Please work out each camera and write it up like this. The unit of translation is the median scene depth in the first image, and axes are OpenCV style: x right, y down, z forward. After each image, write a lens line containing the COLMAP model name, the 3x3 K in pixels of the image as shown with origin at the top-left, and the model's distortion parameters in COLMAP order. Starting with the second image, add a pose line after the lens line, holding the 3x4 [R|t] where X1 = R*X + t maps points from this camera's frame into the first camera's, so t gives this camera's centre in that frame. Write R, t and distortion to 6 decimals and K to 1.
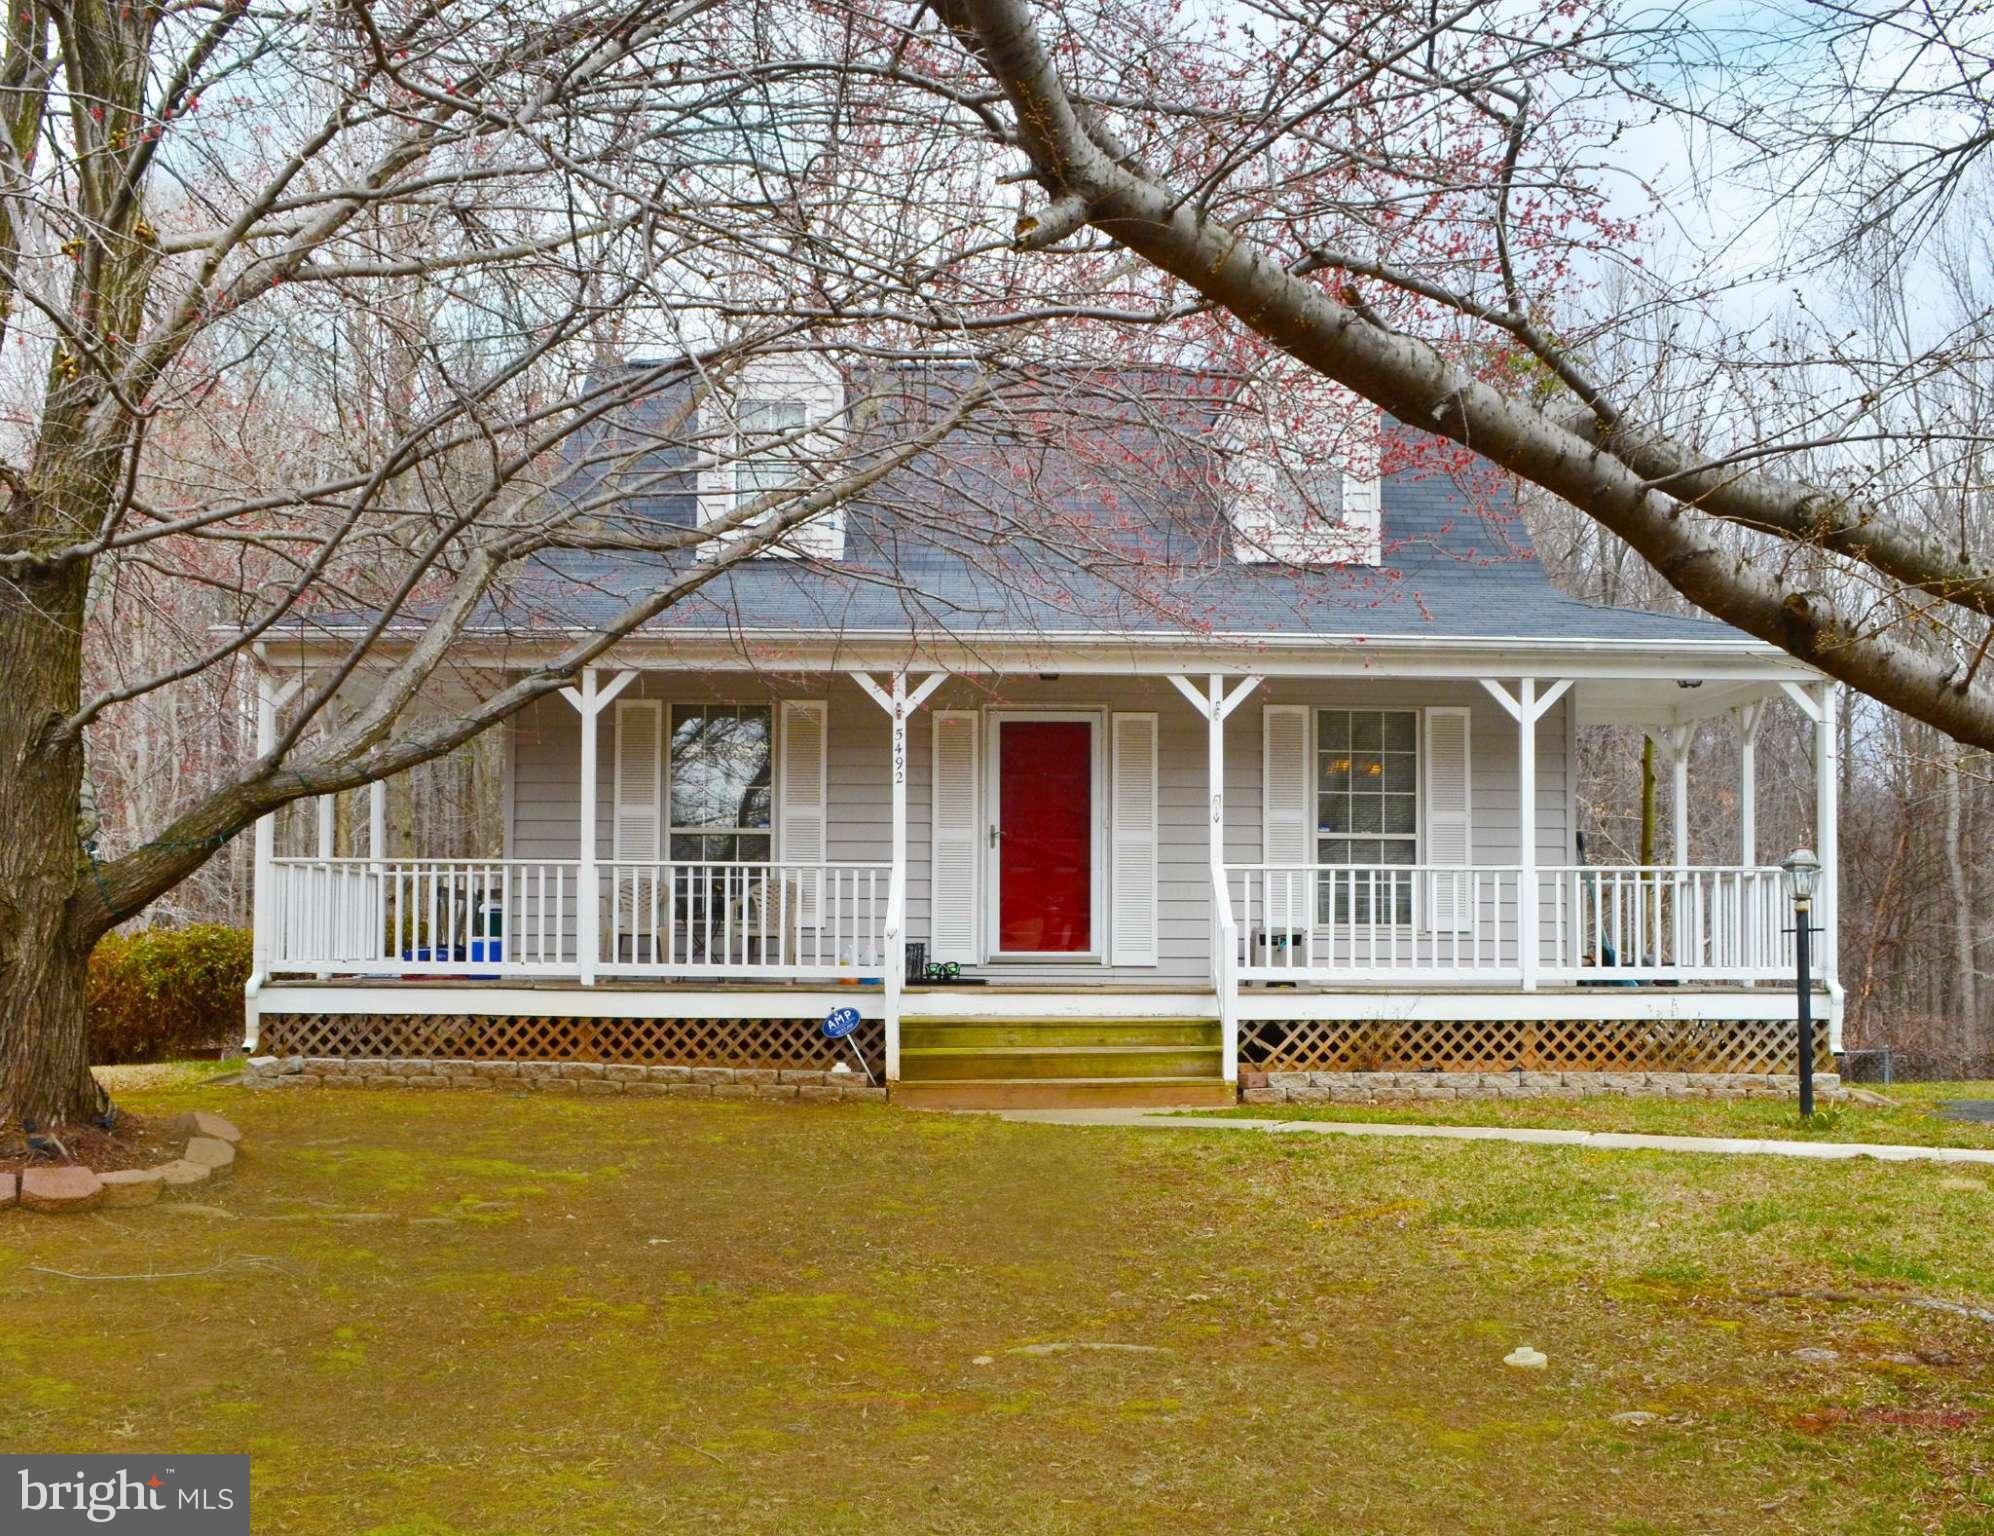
lens RADIAL K [[1999.2, 0, 996.9], [0, 1999.2, 921.6], [0, 0, 1]] dist [-0.107013, -0.012764]
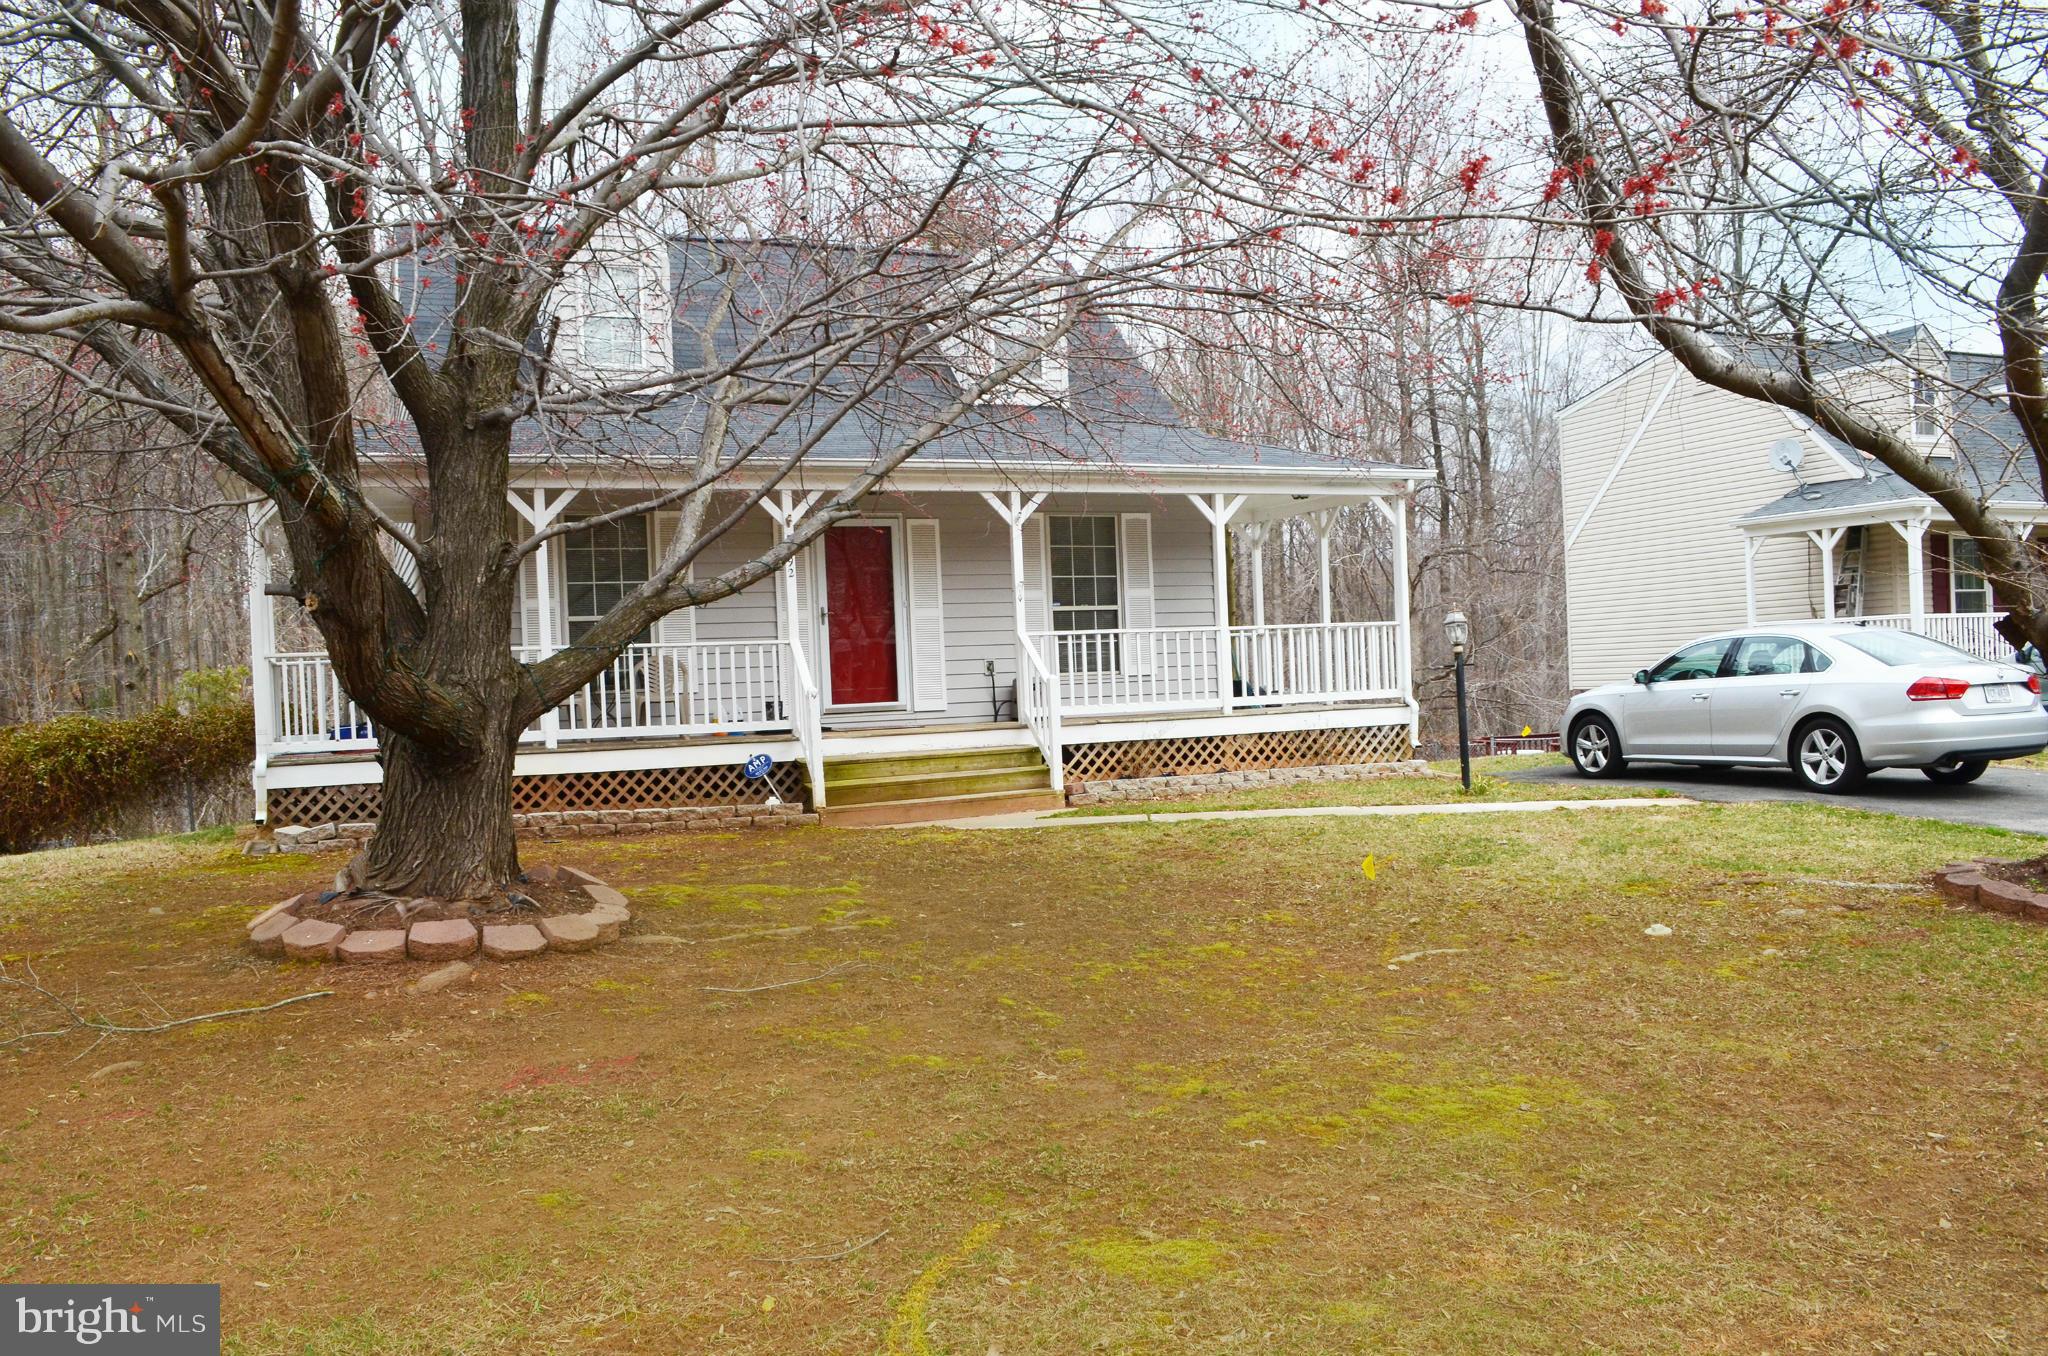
lens RADIAL K [[1586.9, 0, 1009.8], [0, 1586.9, 695.6], [0, 0, 1]] dist [-0.081878, 0.005820]
pose [[0.931478, -0.046717, 0.360787, -0.284502], [0.044329, 0.998906, 0.014897, -0.001876], [-0.361088, 0.002117, 0.932529, 0.004281]]
